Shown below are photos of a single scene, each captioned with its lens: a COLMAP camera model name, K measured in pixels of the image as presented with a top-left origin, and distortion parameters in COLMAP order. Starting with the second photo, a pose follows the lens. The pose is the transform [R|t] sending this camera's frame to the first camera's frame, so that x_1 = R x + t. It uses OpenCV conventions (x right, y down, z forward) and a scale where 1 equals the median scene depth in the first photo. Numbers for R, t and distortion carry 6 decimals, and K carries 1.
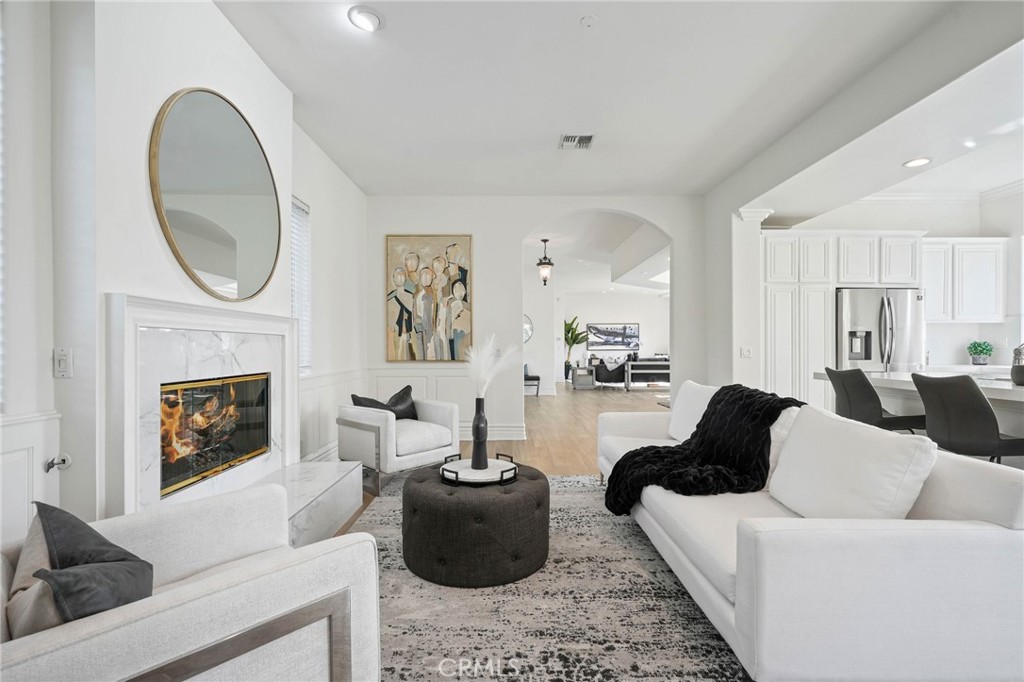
lens RADIAL K [[458.8, 0, 514.5], [0, 458.8, 344.8], [0, 0, 1]] dist [0.000225, 0.000654]
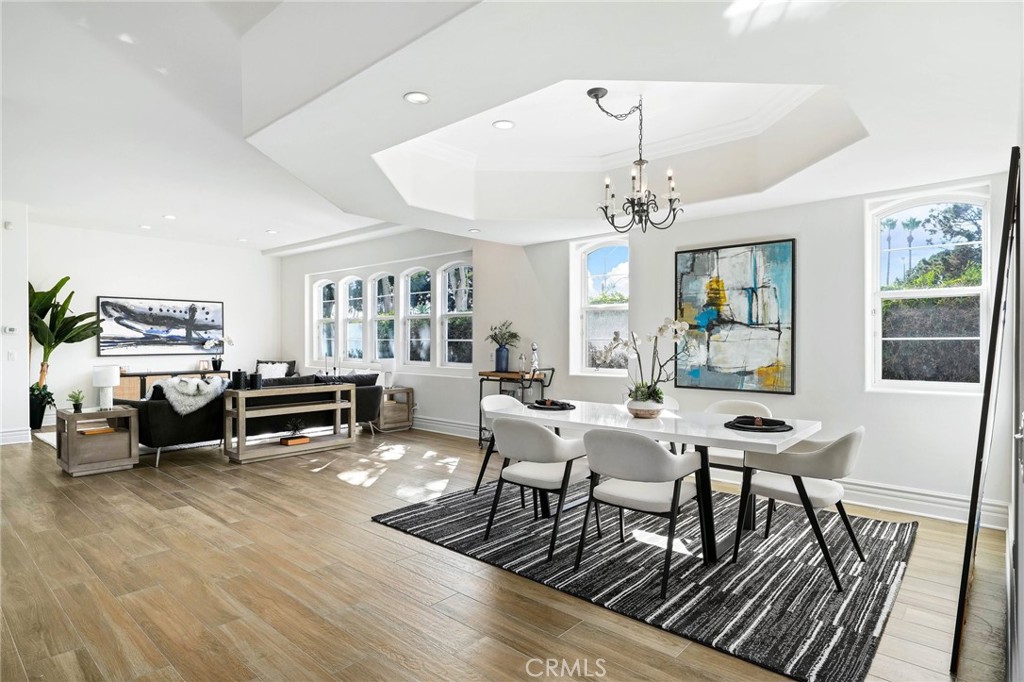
lens RADIAL K [[534.6, 0, 493.8], [0, 534.6, 345.4], [0, 0, 1]] dist [0.002279, 0.000433]
pose [[0.684012, -0.005657, 0.729448, 0.045072], [-0.003674, 0.999931, 0.011199, -0.006059], [-0.729461, -0.010340, 0.683944, 0.382158]]
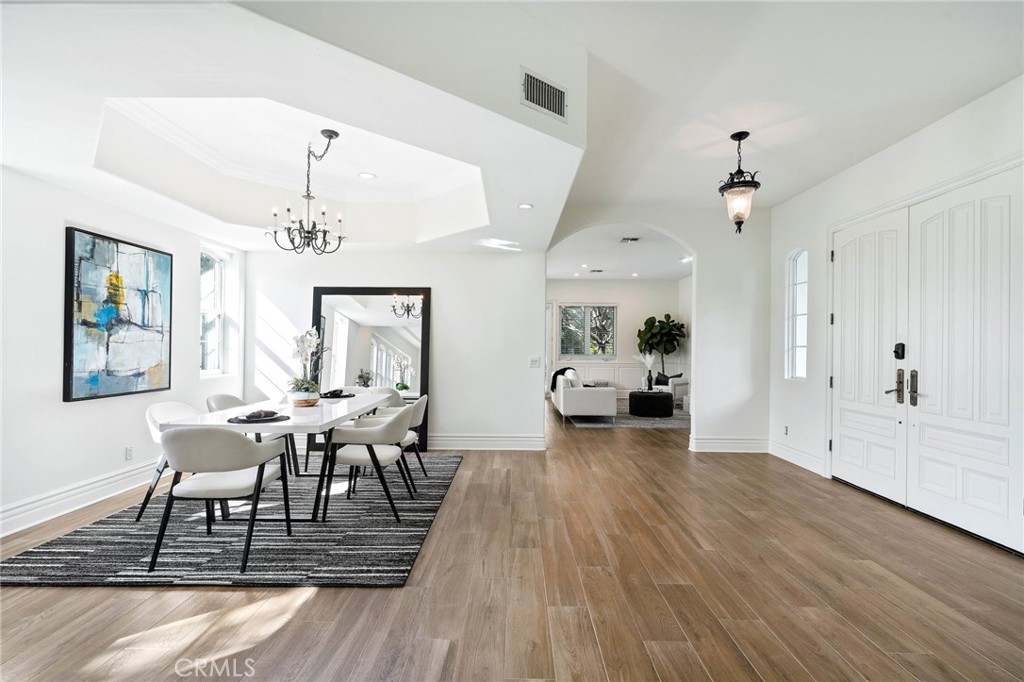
lens RADIAL K [[482.9, 0, 519.0], [0, 482.9, 345.6], [0, 0, 1]] dist [0.002872, -0.000408]
pose [[-0.999965, -0.006584, 0.005188, 0.141436], [-0.006615, 0.999960, -0.006087, -0.003802], [-0.005148, -0.006121, -0.999968, 0.737237]]
